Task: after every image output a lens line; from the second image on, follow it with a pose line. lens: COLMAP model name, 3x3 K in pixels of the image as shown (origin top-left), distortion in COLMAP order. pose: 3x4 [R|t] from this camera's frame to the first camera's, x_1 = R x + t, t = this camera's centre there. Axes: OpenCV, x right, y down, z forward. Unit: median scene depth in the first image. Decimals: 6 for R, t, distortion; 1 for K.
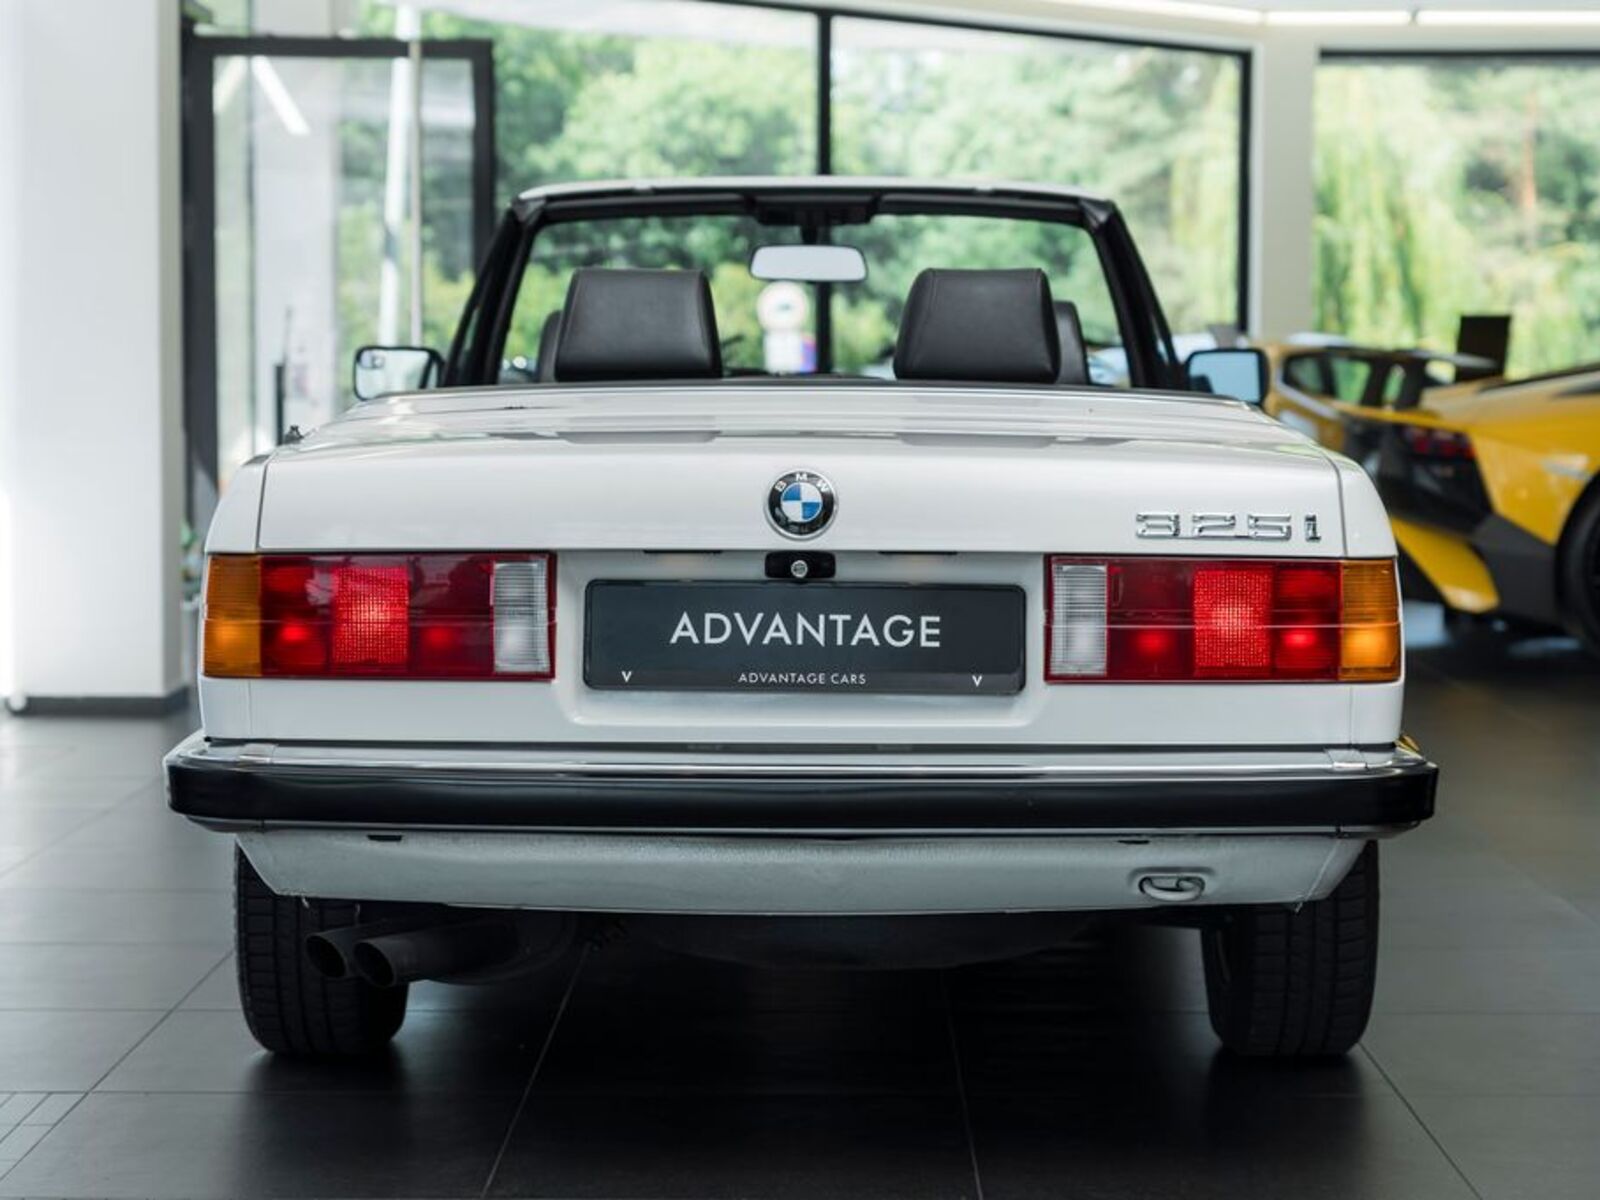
lens RADIAL K [[3234.8, 0, 834.2], [0, 3234.8, 599.9], [0, 0, 1]] dist [0.074978, 0.623988]
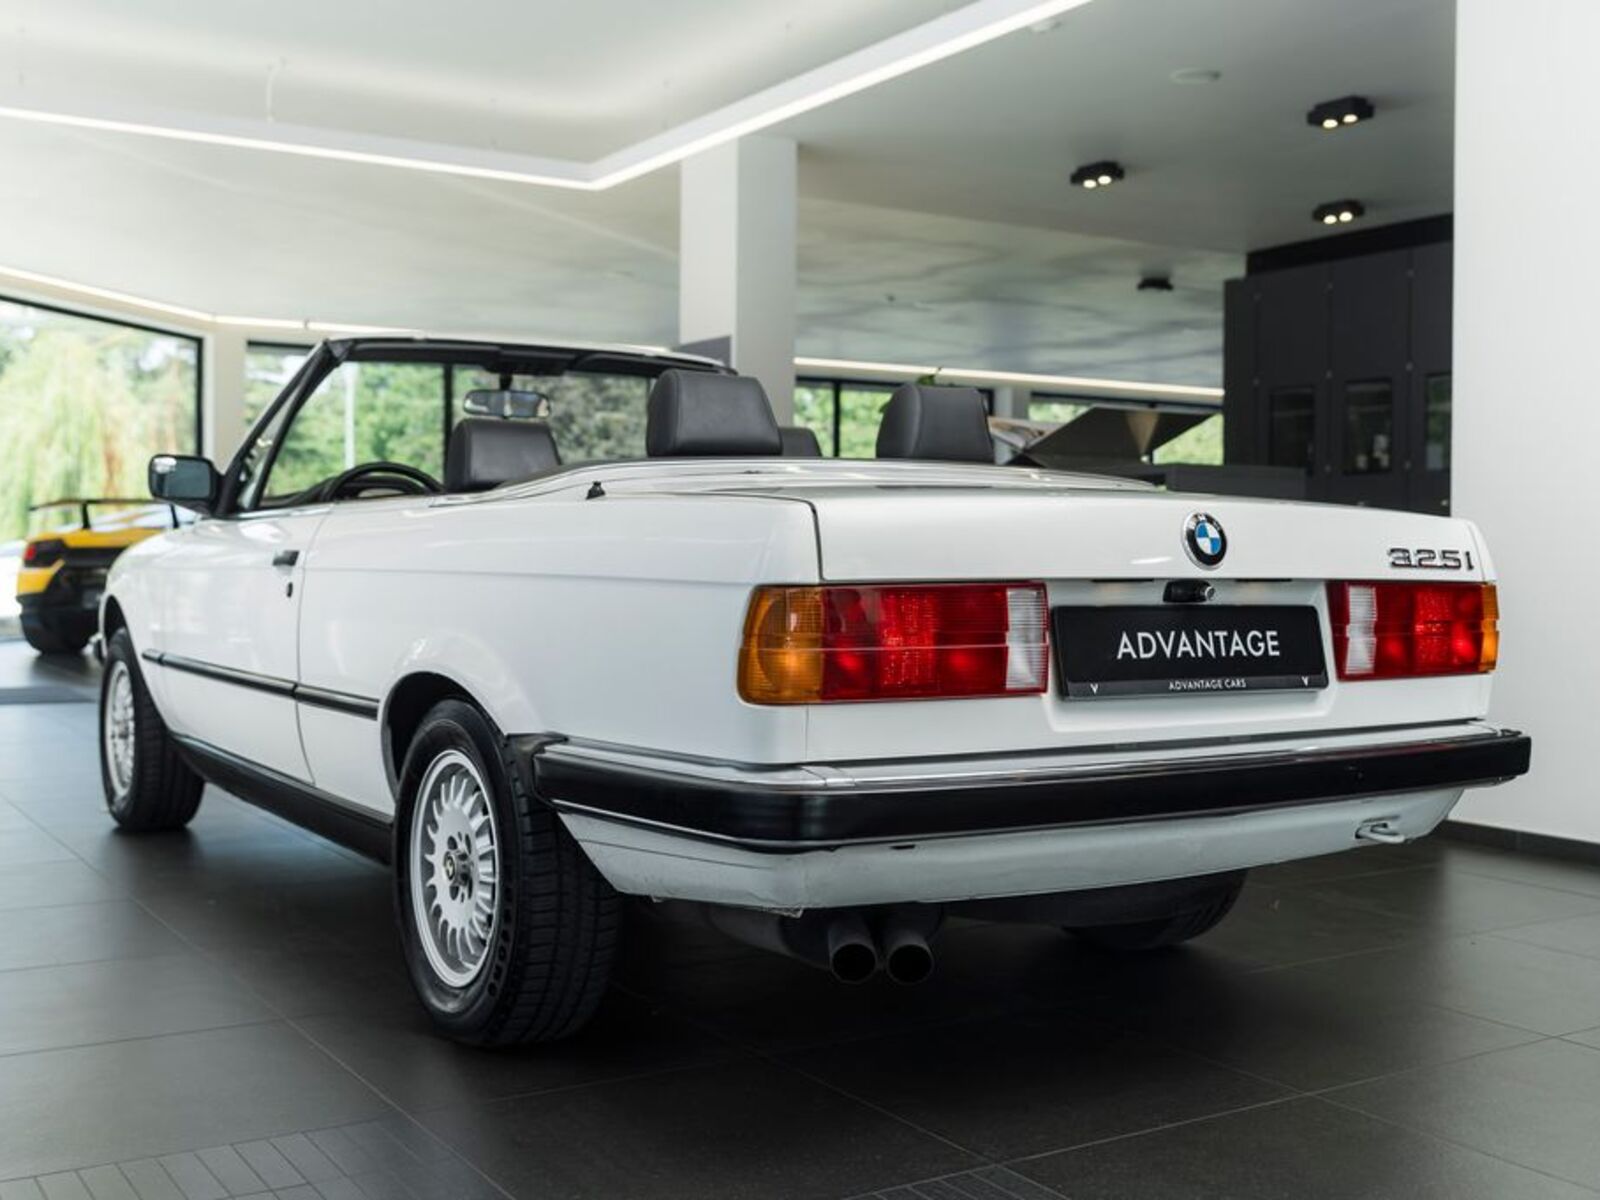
lens RADIAL K [[1739.8, 0, 800.0], [0, 1739.8, 600.0], [0, 0, 1]] dist [0.102527, 0.001777]
pose [[0.864455, -0.015382, 0.502475, -0.465486], [0.033917, 0.999039, -0.027768, 0.005735], [-0.501565, 0.041046, 0.864146, 0.510392]]
